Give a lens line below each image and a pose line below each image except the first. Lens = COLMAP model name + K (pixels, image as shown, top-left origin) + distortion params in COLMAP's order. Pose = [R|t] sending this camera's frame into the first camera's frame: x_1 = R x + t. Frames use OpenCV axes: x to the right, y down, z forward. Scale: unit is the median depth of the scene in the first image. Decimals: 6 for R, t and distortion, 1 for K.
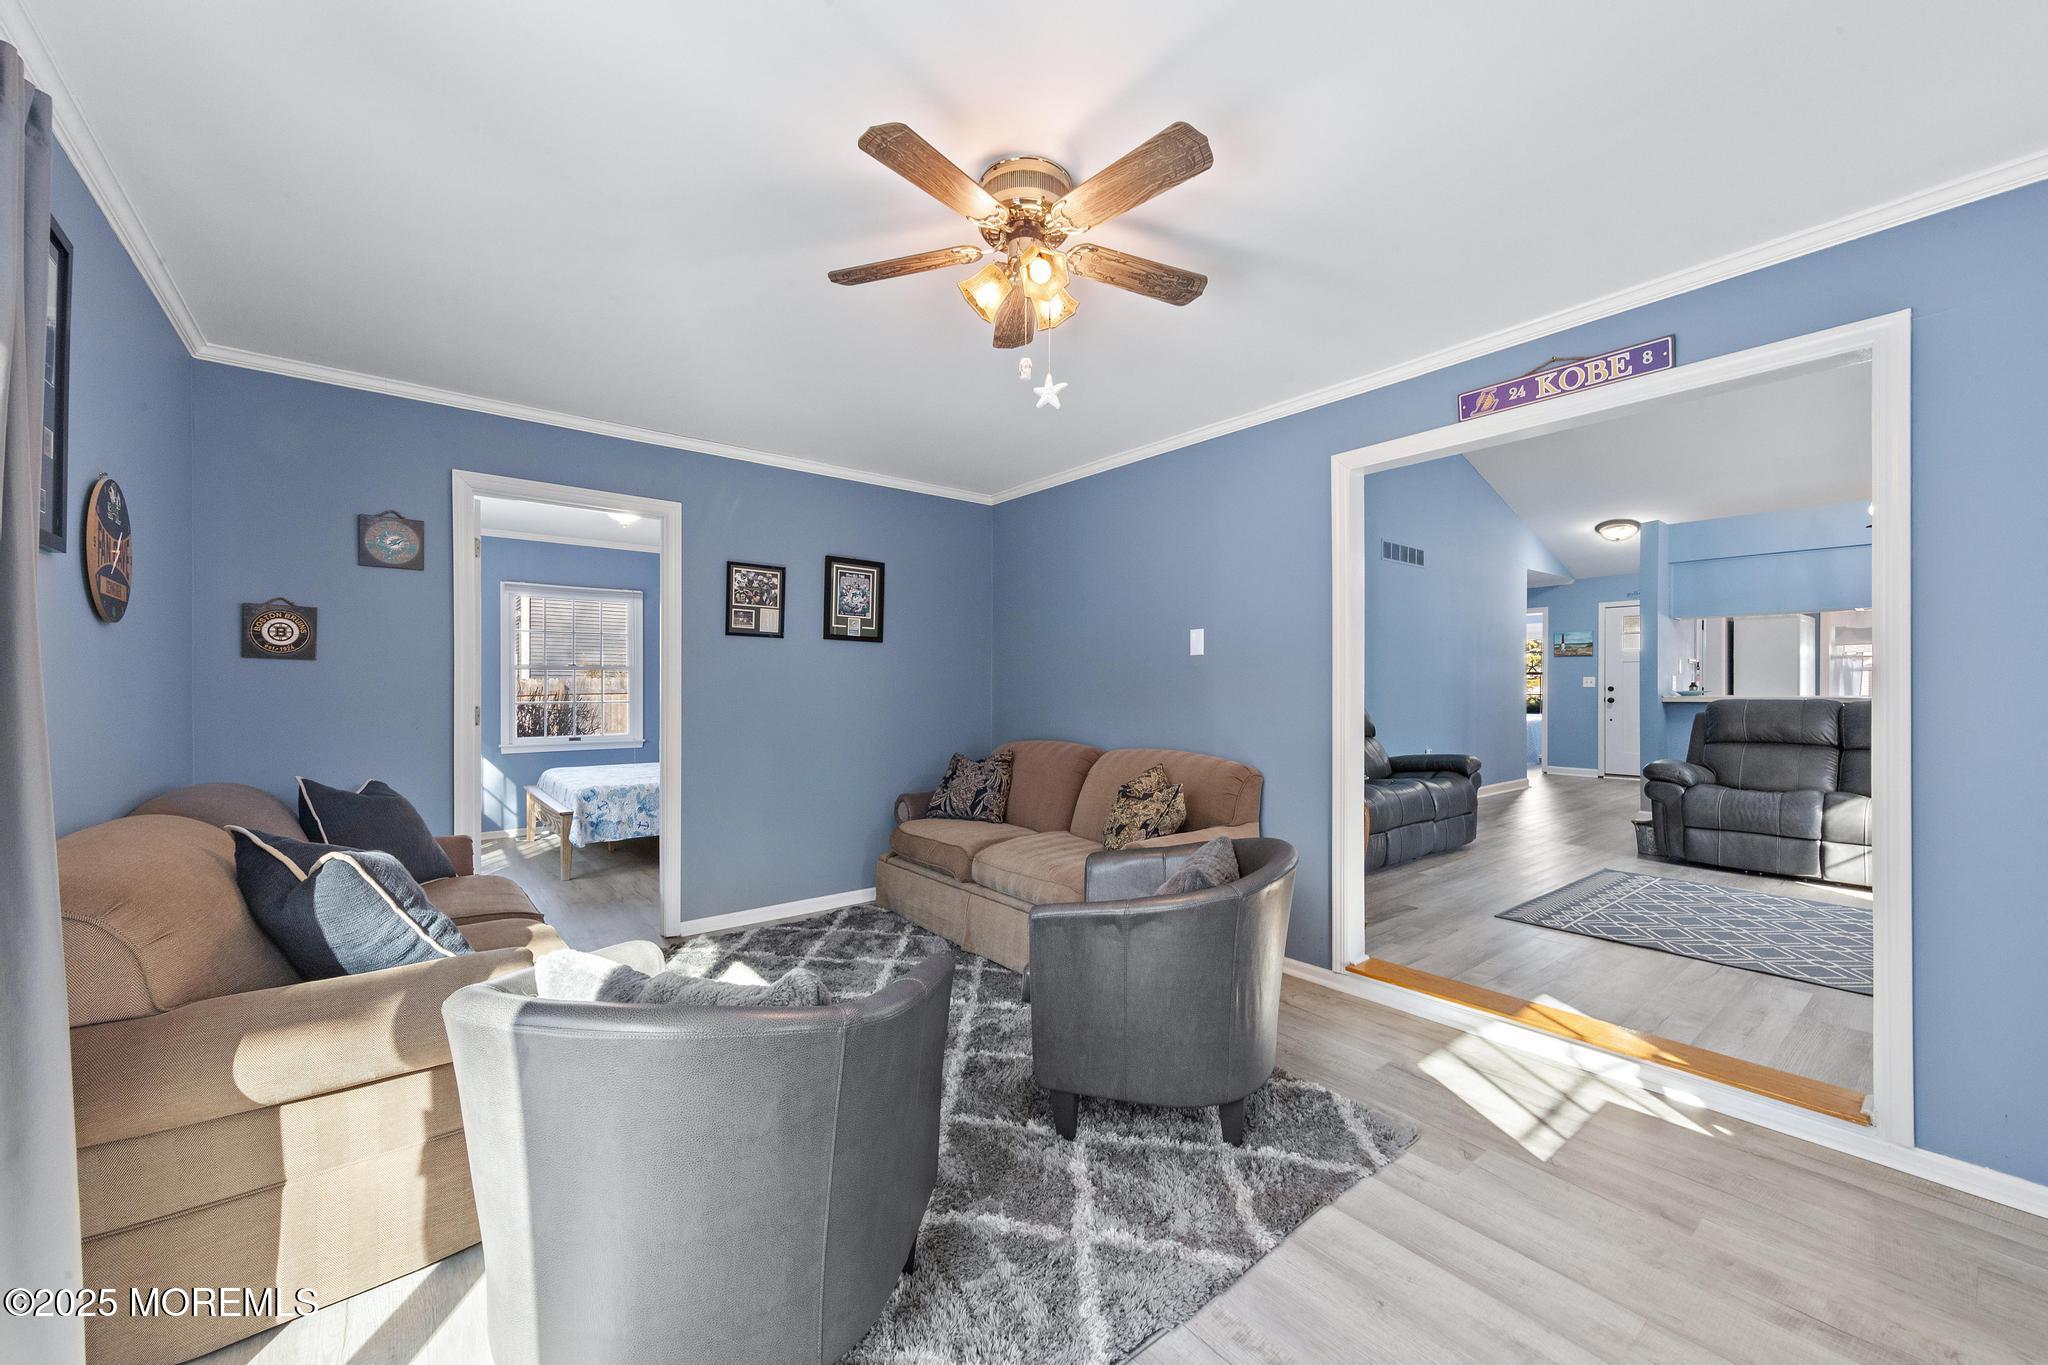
lens RADIAL K [[782.5, 0, 1025.8], [0, 782.5, 688.2], [0, 0, 1]] dist [0.000052, -0.000064]
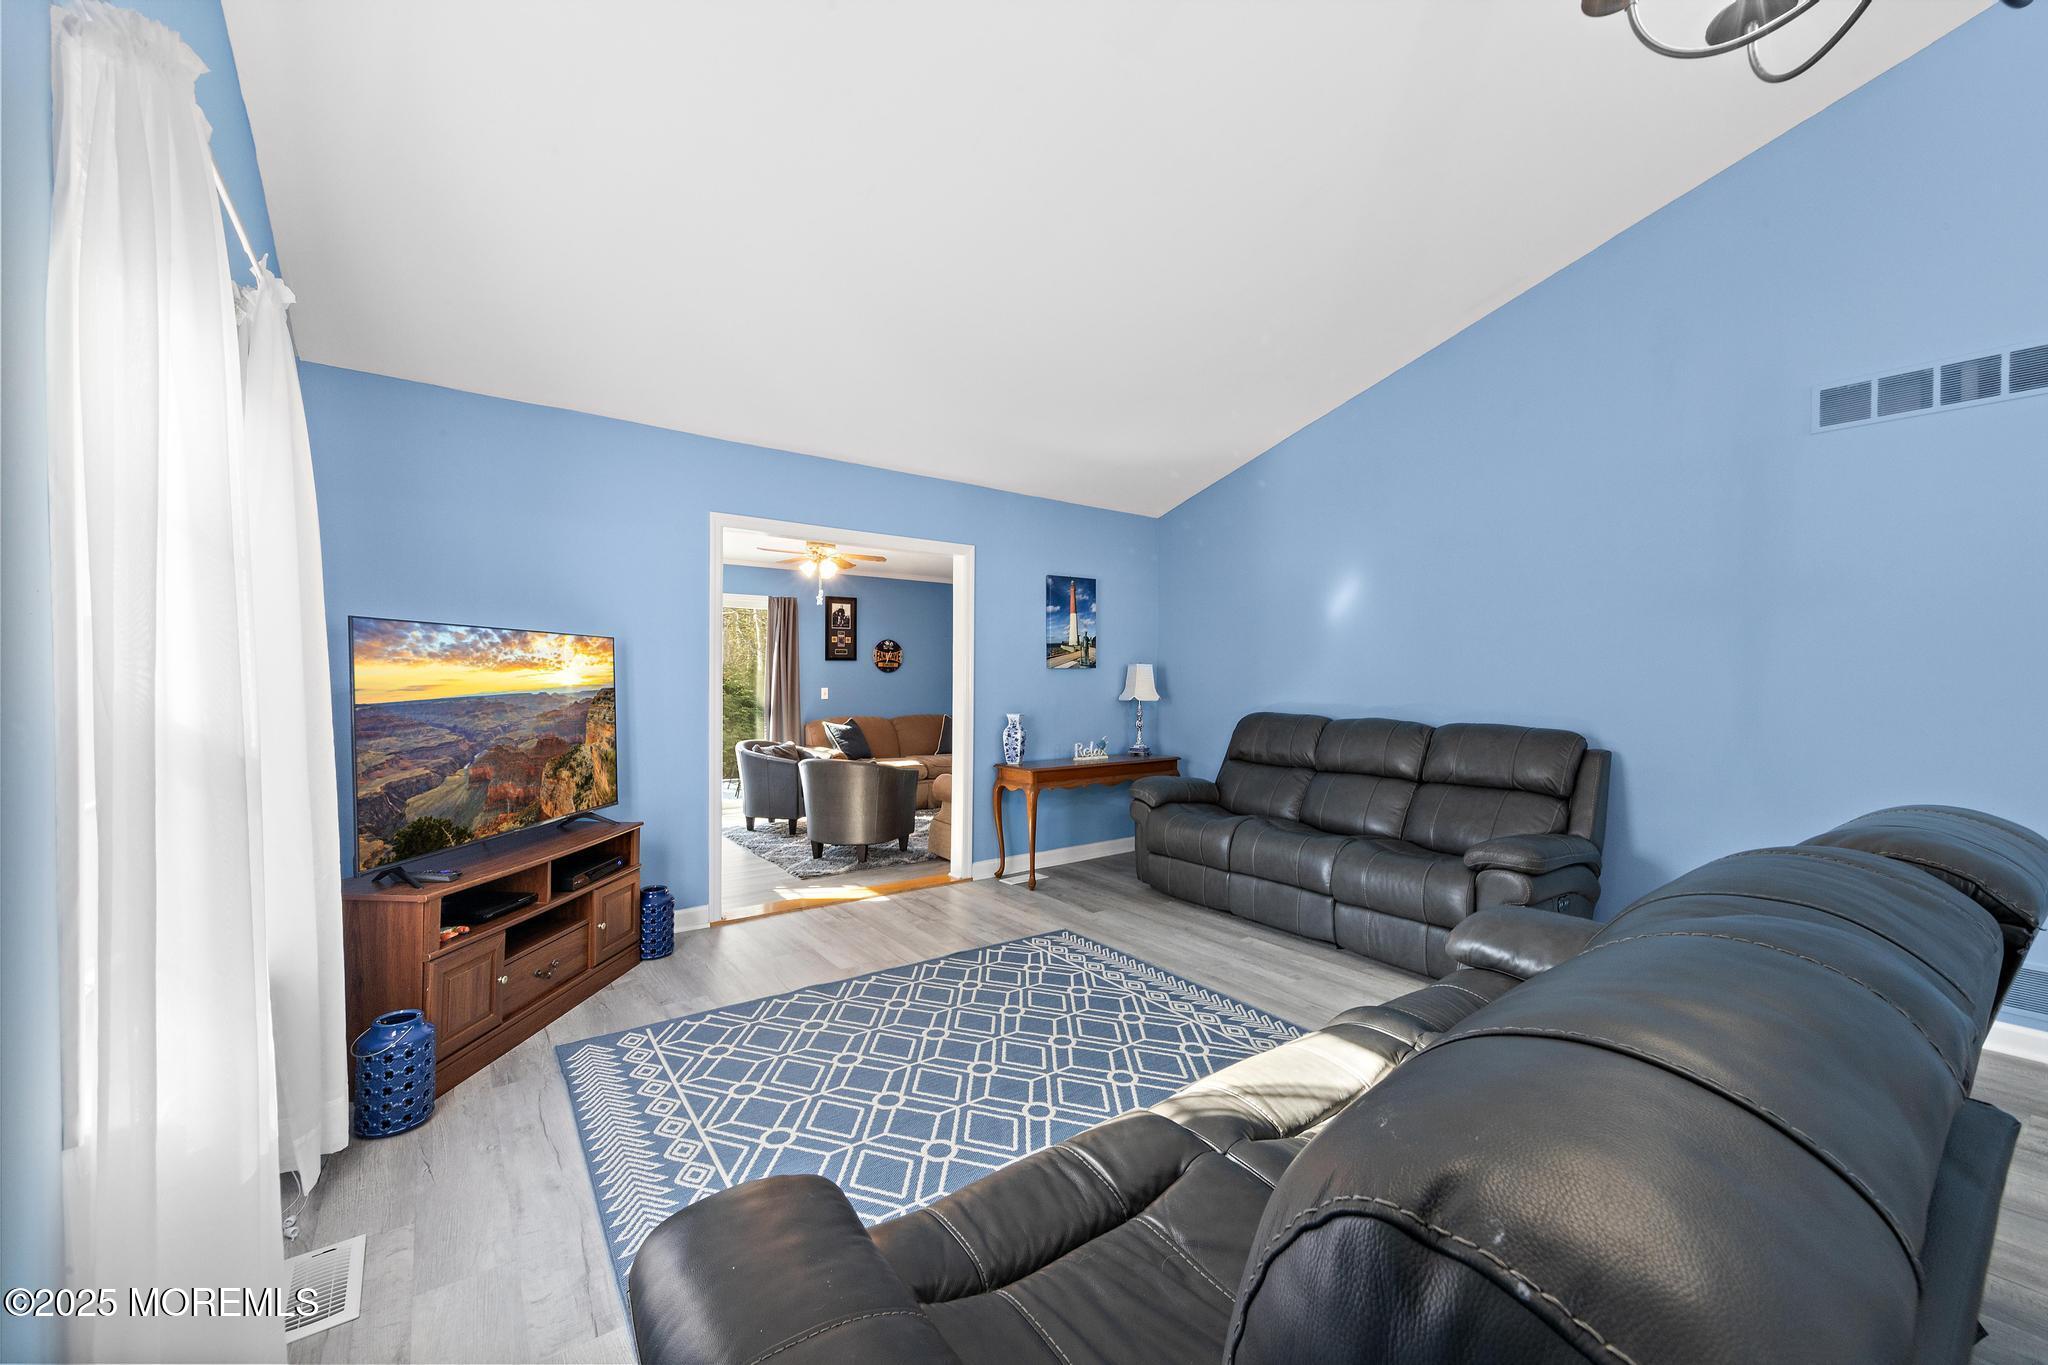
lens RADIAL K [[782.5, 0, 1025.8], [0, 782.5, 688.2], [0, 0, 1]] dist [0.000052, -0.000064]
pose [[-0.028795, 0.017510, -0.999432, 1.512053], [-0.006919, 0.999819, 0.017716, -0.038353], [0.999561, 0.007425, -0.028668, 0.912552]]
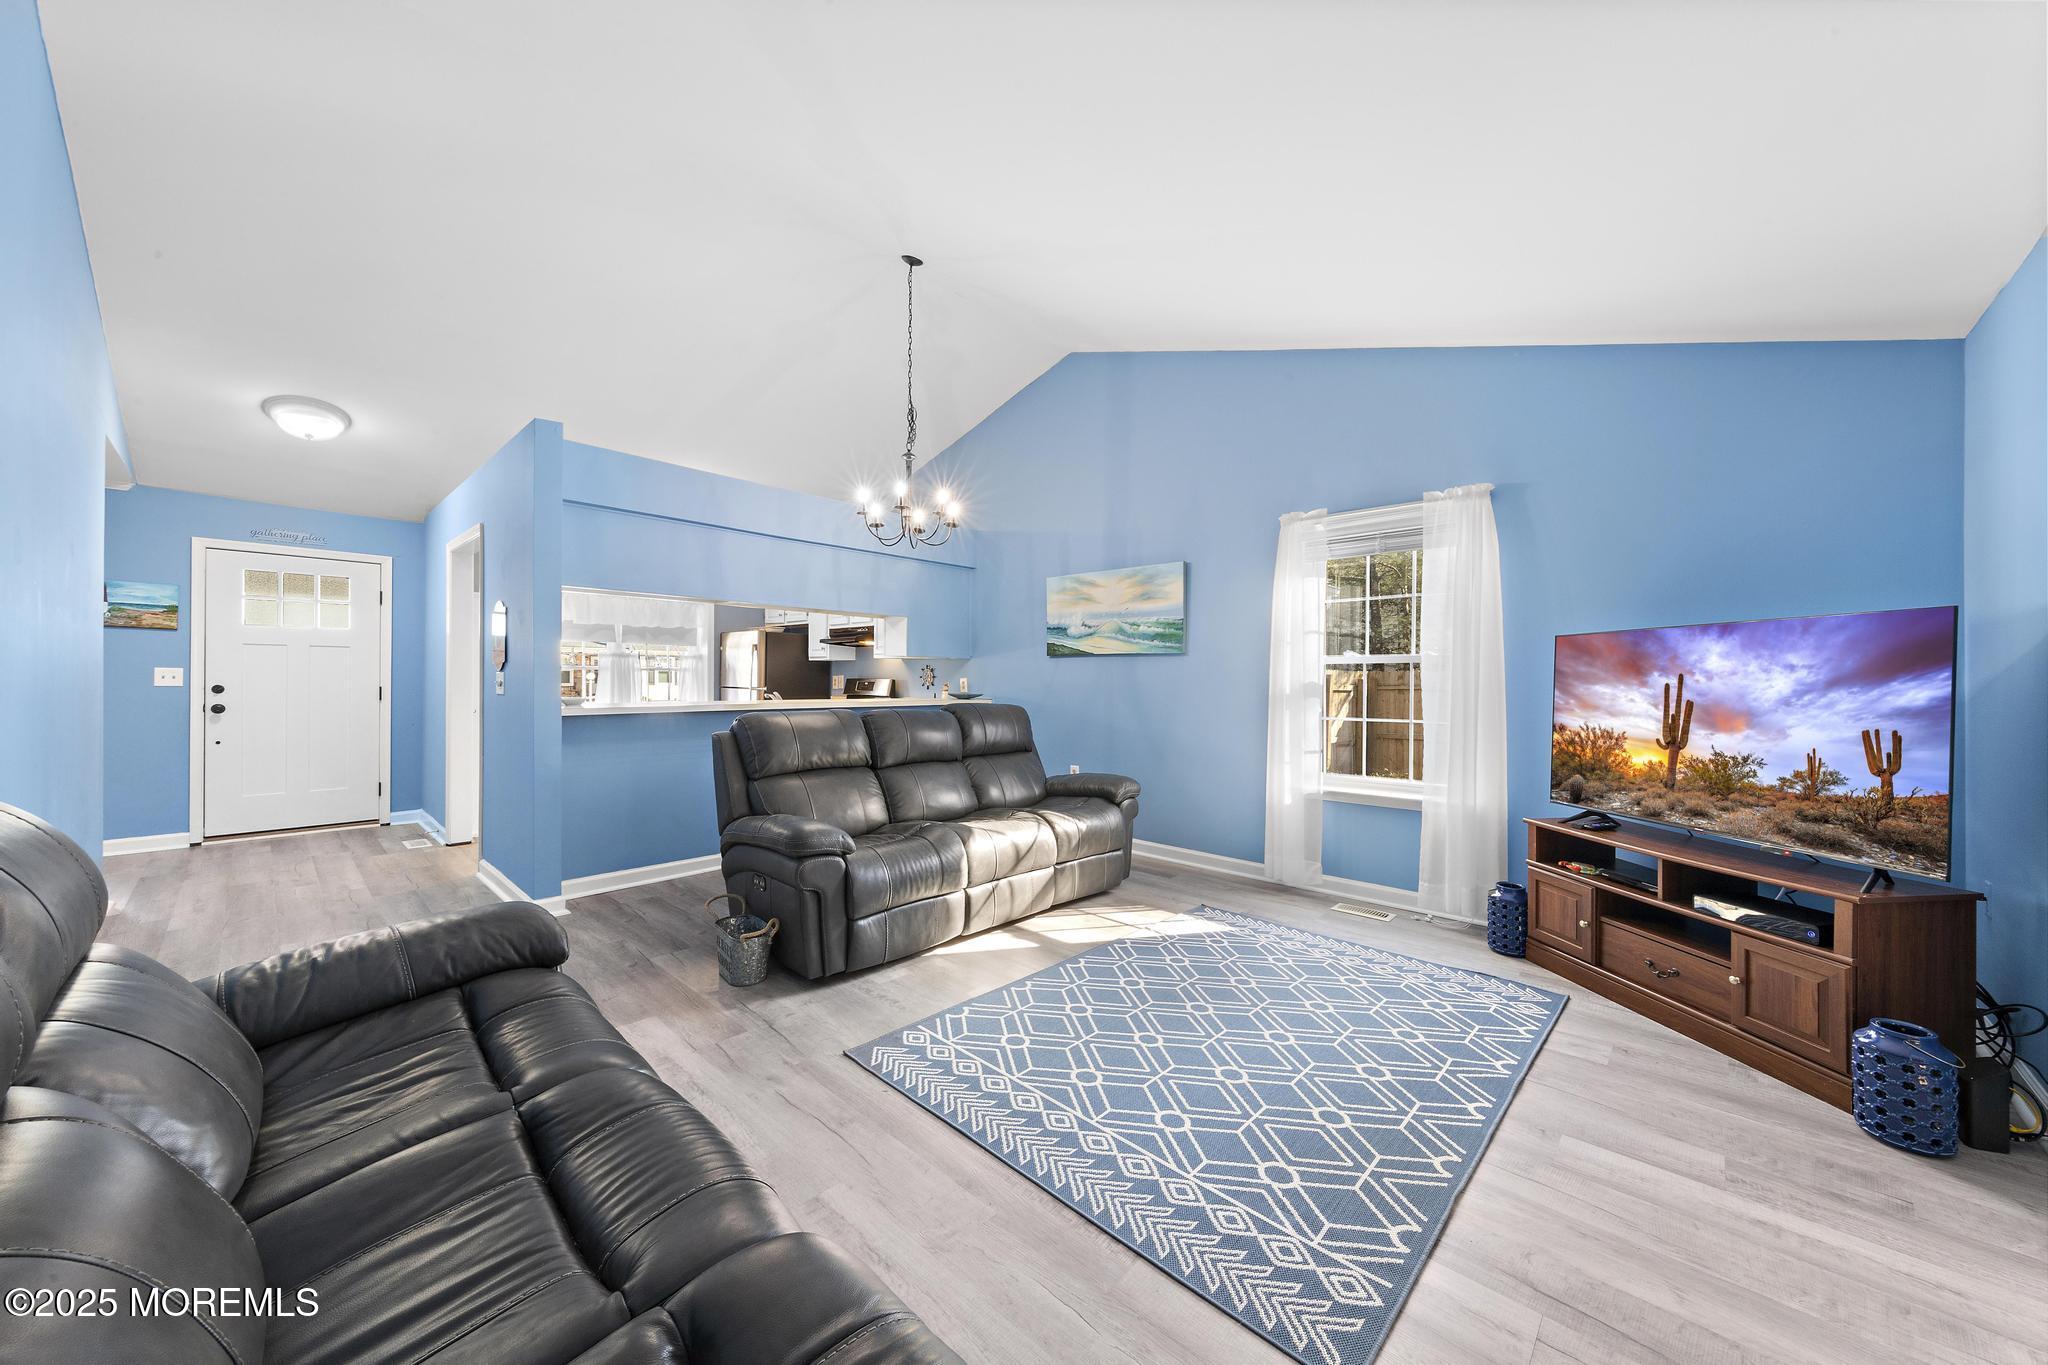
lens RADIAL K [[726.9, 0, 1024.0], [0, 726.9, 682.5], [0, 0, 1]] dist [0.001779, 0.000080]
pose [[-0.146571, -0.003973, 0.989192, 0.284577], [-0.006320, 0.999975, 0.003079, -0.021986], [-0.989180, -0.005801, -0.146592, 1.116452]]
